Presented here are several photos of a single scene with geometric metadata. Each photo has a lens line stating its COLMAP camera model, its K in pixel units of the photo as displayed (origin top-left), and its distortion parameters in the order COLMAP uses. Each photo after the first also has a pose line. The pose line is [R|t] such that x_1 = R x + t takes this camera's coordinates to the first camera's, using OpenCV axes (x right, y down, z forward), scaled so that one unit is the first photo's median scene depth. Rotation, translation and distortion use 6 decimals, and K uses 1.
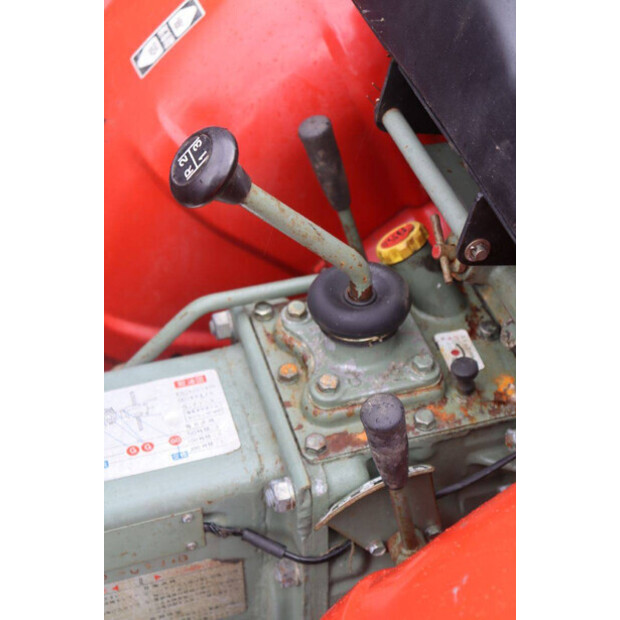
lens RADIAL K [[1059.0, 0, 309.8], [0, 1059.0, 309.7], [0, 0, 1]] dist [0.125660, 0.000000]
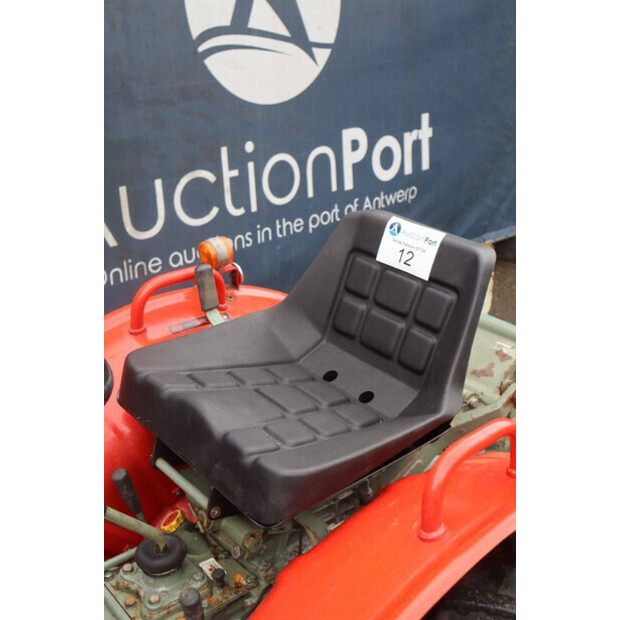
lens RADIAL K [[815.2, 0, 305.9], [0, 815.2, 313.9], [0, 0, 1]] dist [0.030112, 0.000000]
pose [[0.924191, -0.144703, 0.353458, -0.181034], [0.252414, 0.925945, -0.280915, 0.075095], [-0.286634, 0.348837, 0.892275, -0.625122]]
